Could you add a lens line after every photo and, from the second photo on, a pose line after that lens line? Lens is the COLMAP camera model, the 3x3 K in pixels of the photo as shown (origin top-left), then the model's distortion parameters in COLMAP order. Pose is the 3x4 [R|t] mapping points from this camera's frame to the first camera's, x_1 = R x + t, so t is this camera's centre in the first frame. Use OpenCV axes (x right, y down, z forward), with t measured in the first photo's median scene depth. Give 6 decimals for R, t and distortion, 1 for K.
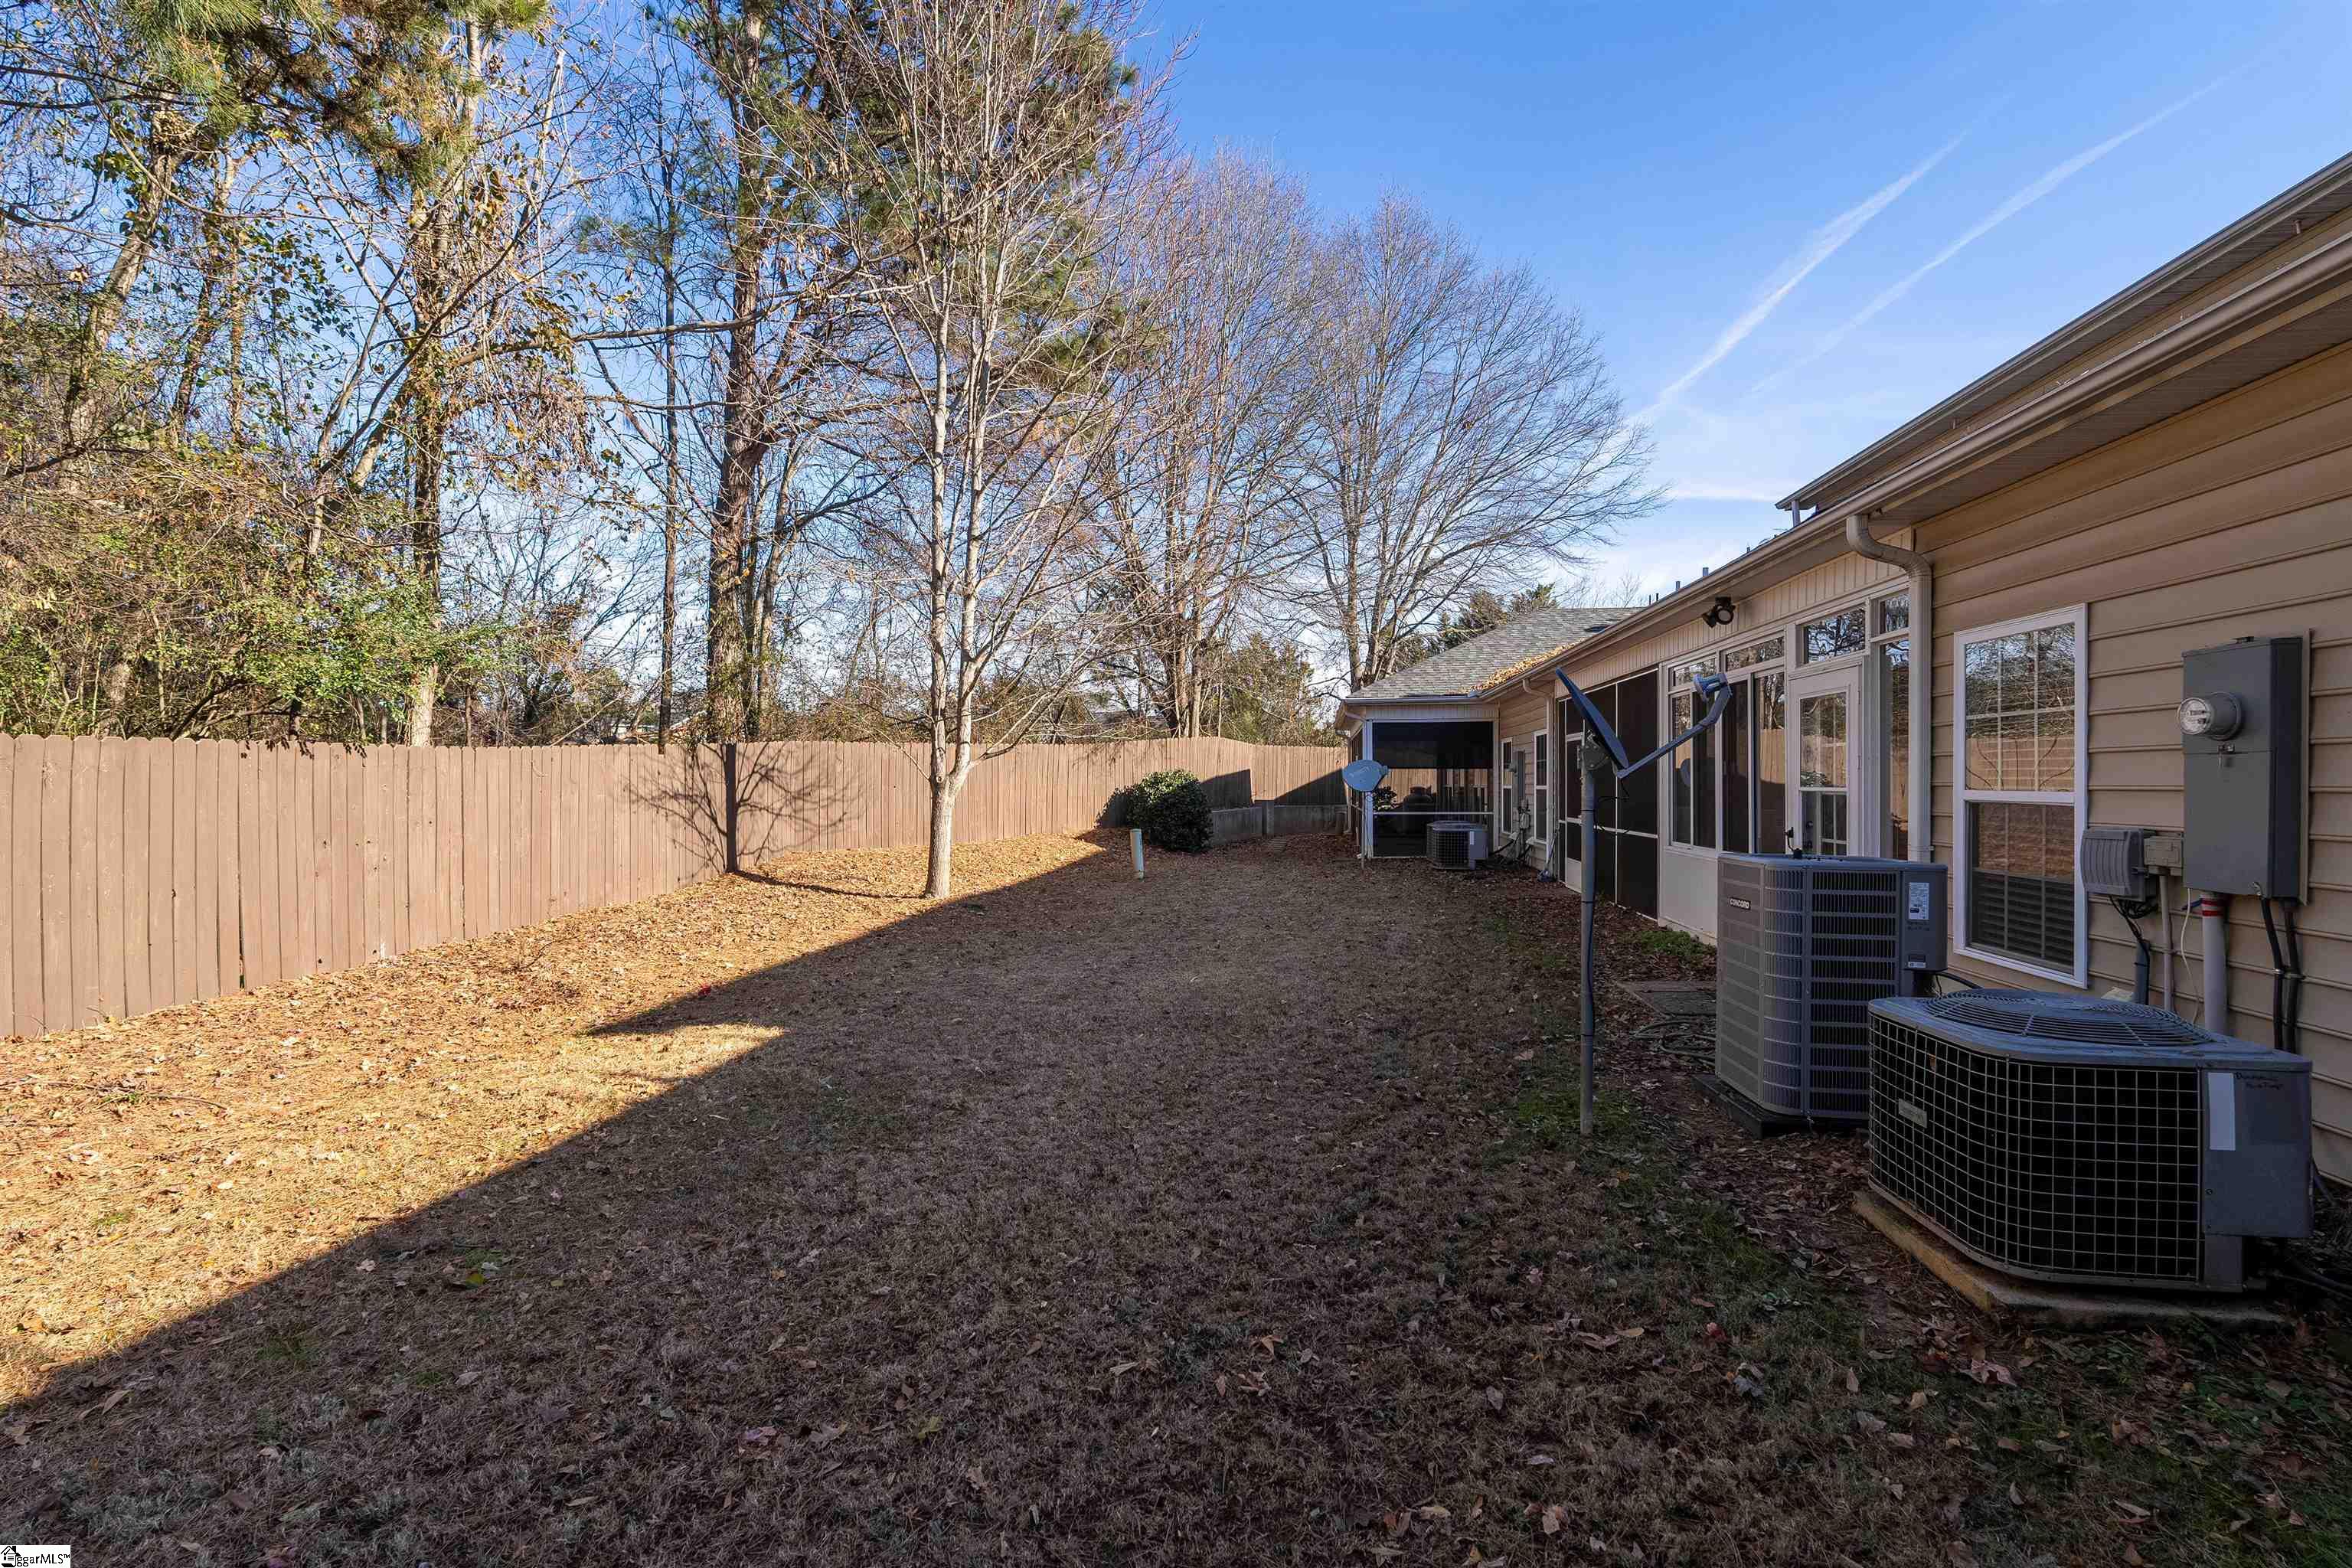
lens RADIAL K [[1029.9, 0, 1176.0], [0, 1029.9, 784.0], [0, 0, 1]] dist [-0.002791, -0.000101]
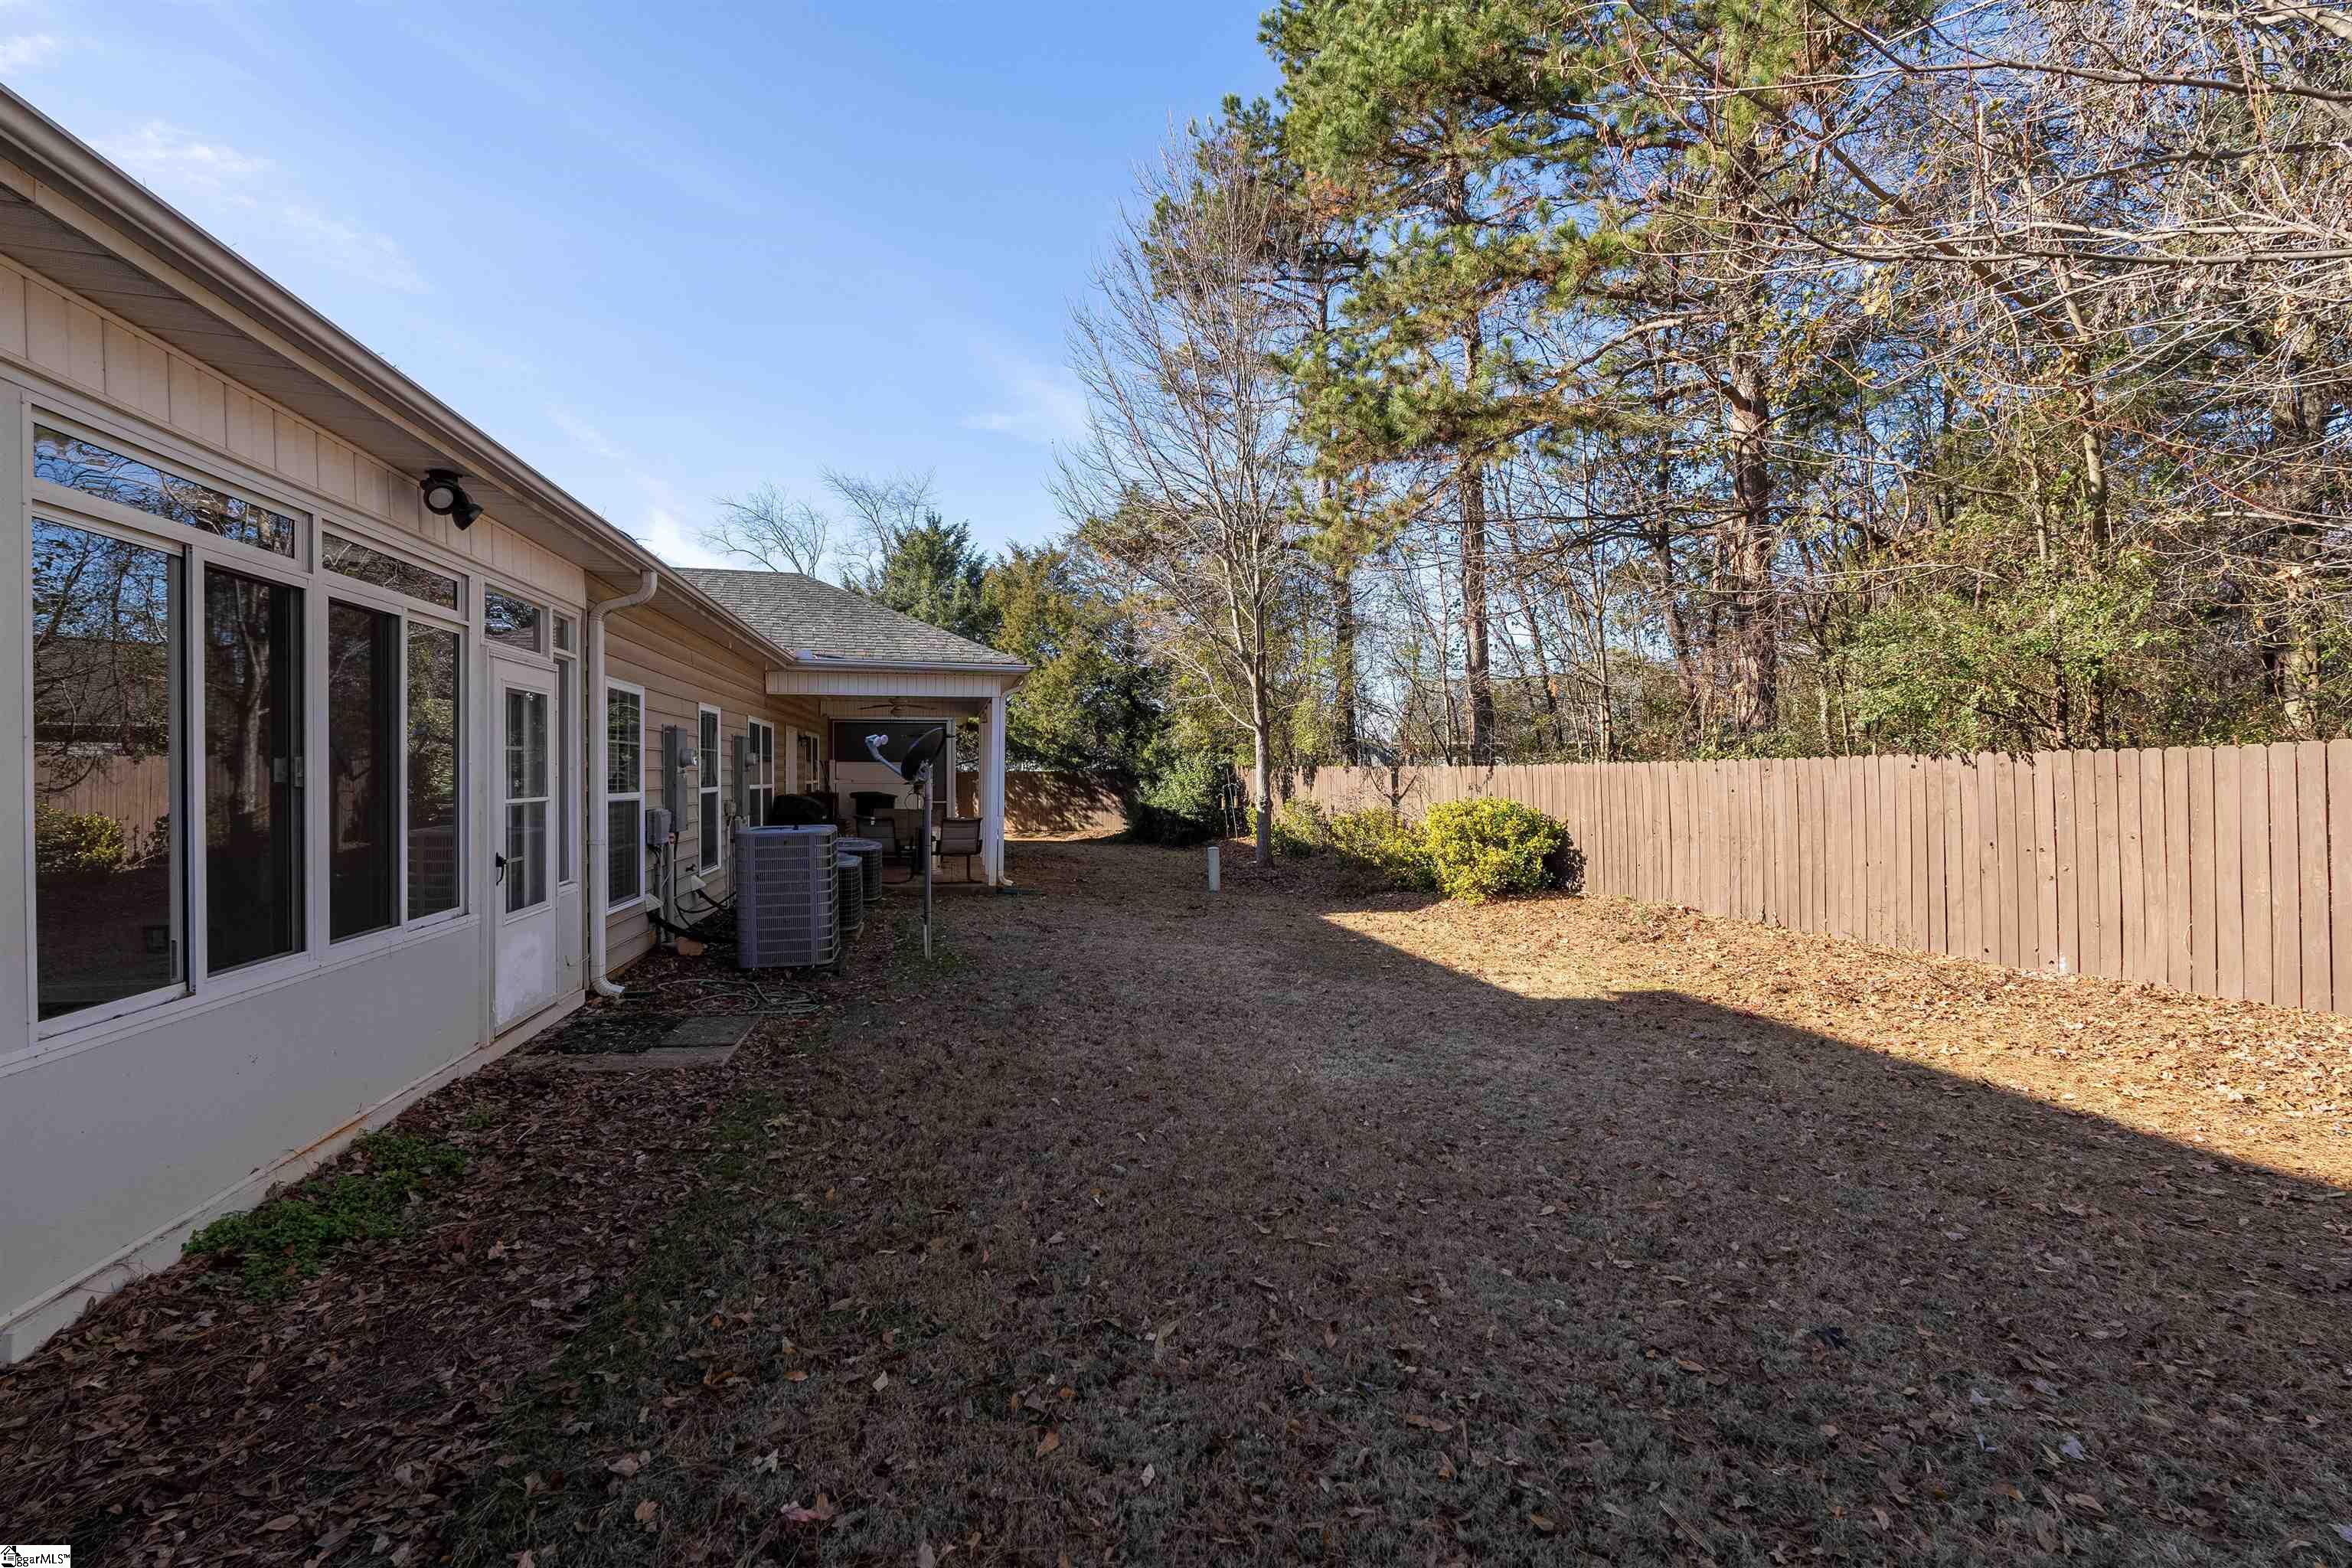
lens RADIAL K [[1029.9, 0, 1176.0], [0, 1029.9, 784.0], [0, 0, 1]] dist [-0.002791, -0.000101]
pose [[-0.942376, -0.002739, -0.334545, 0.351070], [-0.006985, 0.999910, 0.011488, -0.013614], [0.334483, 0.013162, -0.942310, 1.752224]]
